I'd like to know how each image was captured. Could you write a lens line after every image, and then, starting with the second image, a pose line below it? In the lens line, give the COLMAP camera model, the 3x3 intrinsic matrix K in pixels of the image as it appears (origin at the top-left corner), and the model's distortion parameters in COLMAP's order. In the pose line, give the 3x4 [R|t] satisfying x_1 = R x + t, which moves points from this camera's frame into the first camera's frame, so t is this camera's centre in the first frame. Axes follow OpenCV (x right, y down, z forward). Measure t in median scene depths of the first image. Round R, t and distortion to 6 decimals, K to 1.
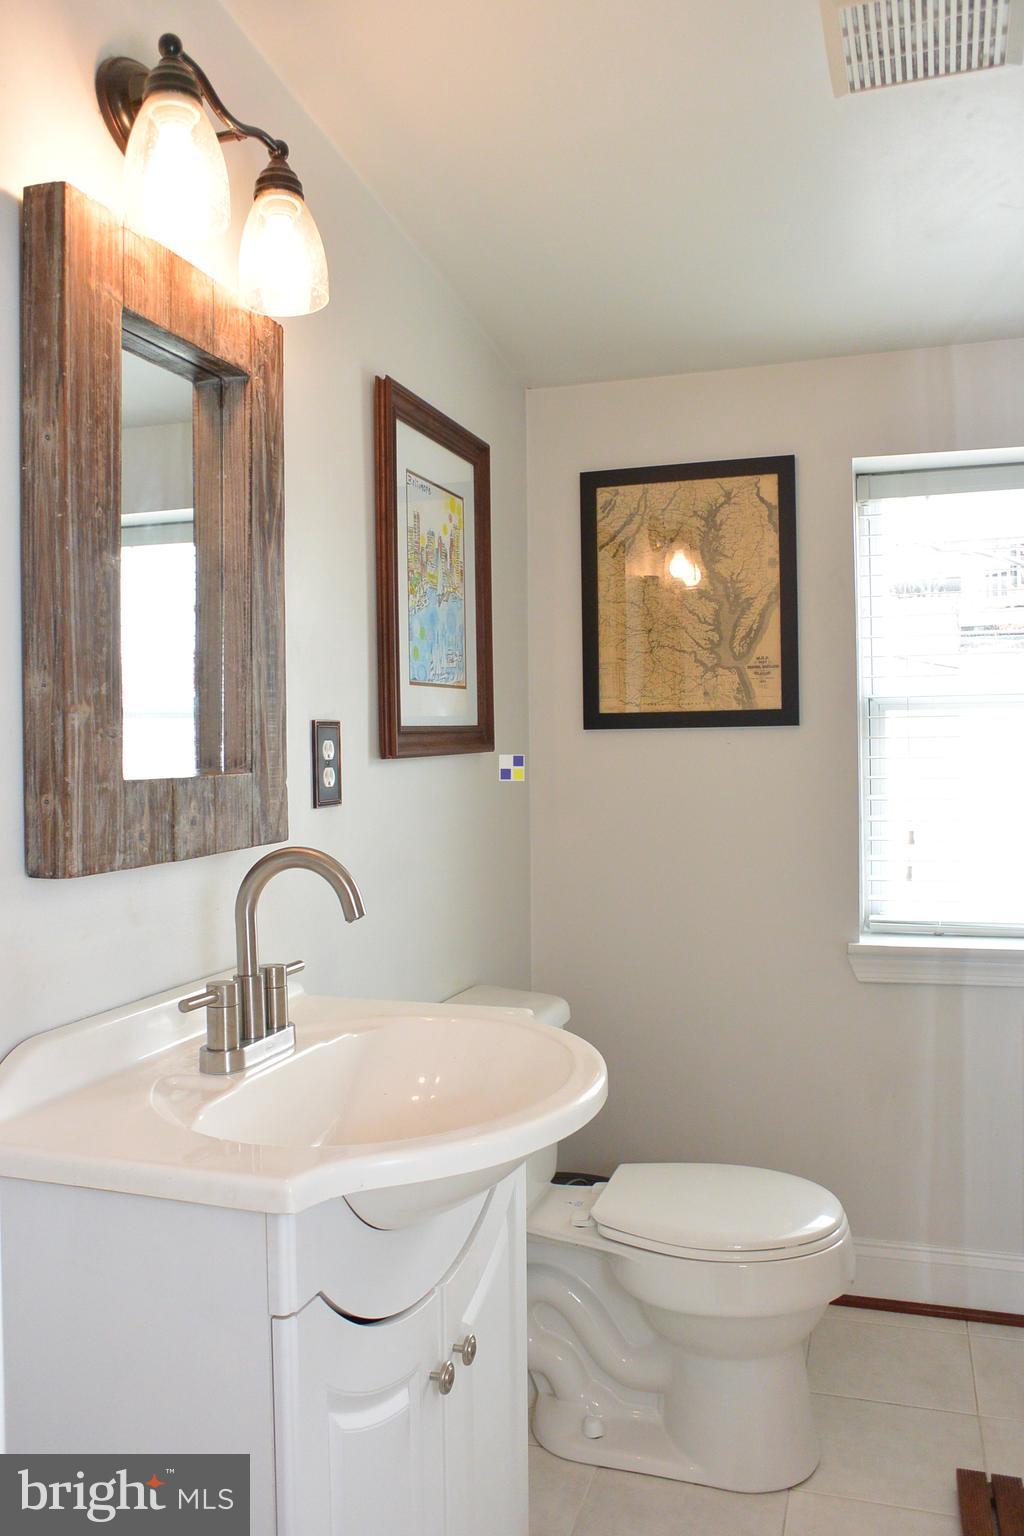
lens RADIAL K [[1199.4, 0, 512.0], [0, 1199.4, 768.0], [0, 0, 1]] dist [-0.091001, 0.064737]
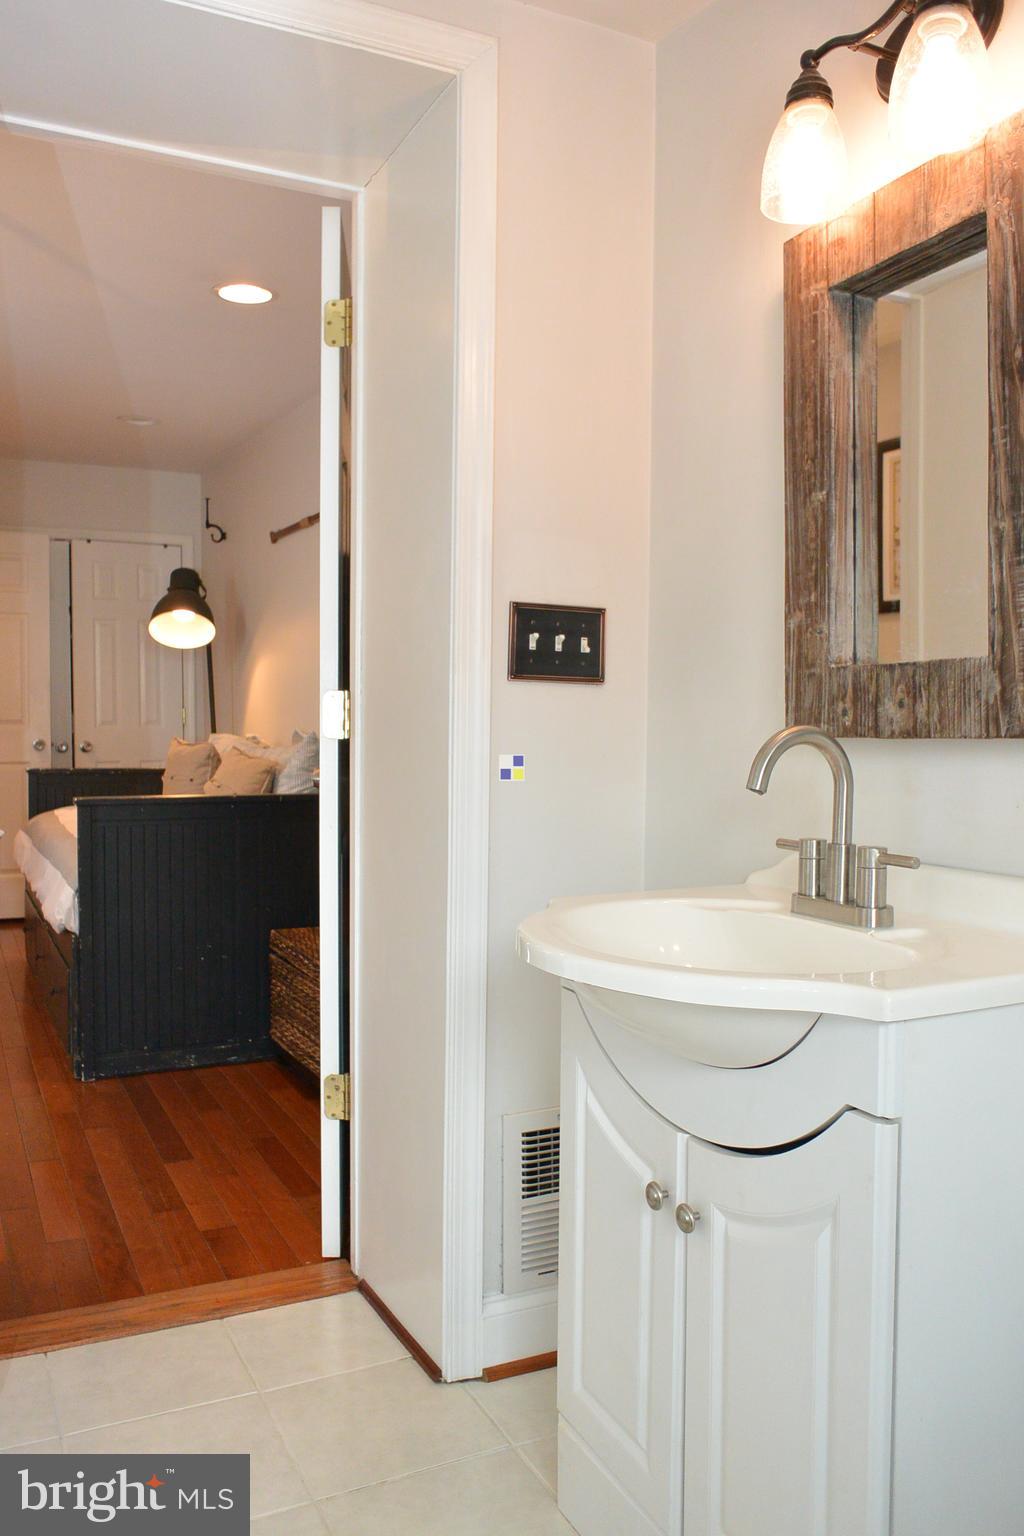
lens RADIAL K [[1199.4, 0, 512.0], [0, 1199.4, 768.0], [0, 0, 1]] dist [-0.091001, 0.064737]
pose [[-0.725031, 0.042687, -0.687392, 0.789250], [0.002216, 0.998217, 0.059651, 0.041484], [0.688713, 0.041726, -0.723832, 1.679105]]
